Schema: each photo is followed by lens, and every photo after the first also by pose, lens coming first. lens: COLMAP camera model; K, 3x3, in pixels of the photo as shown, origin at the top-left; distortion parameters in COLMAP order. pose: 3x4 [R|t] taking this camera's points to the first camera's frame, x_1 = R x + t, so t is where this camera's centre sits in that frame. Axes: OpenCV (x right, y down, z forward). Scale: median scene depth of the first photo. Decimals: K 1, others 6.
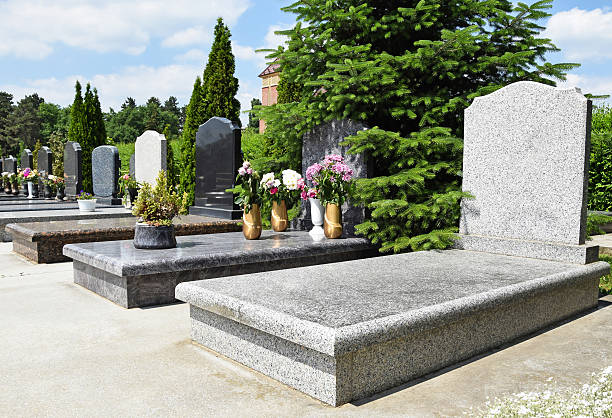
lens RADIAL K [[548.6, 0, 307.0], [0, 548.6, 225.8], [0, 0, 1]] dist [-0.163823, 0.170665]
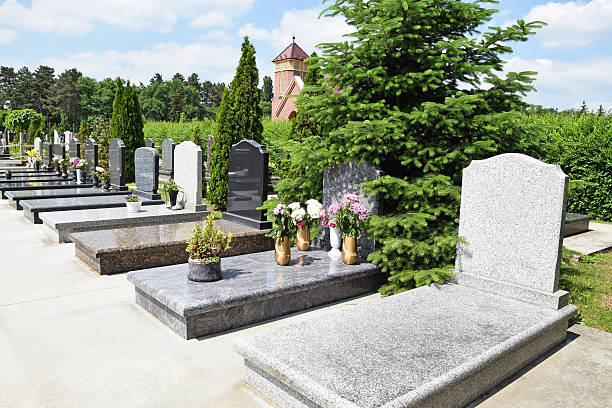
lens RADIAL K [[476.4, 0, 315.4], [0, 476.4, 202.5], [0, 0, 1]] dist [-0.152186, 0.139809]
pose [[0.999761, 0.019008, 0.010765, -0.041877], [-0.019310, 0.999403, 0.028665, -0.144392], [-0.010213, -0.028866, 0.999531, -0.043770]]
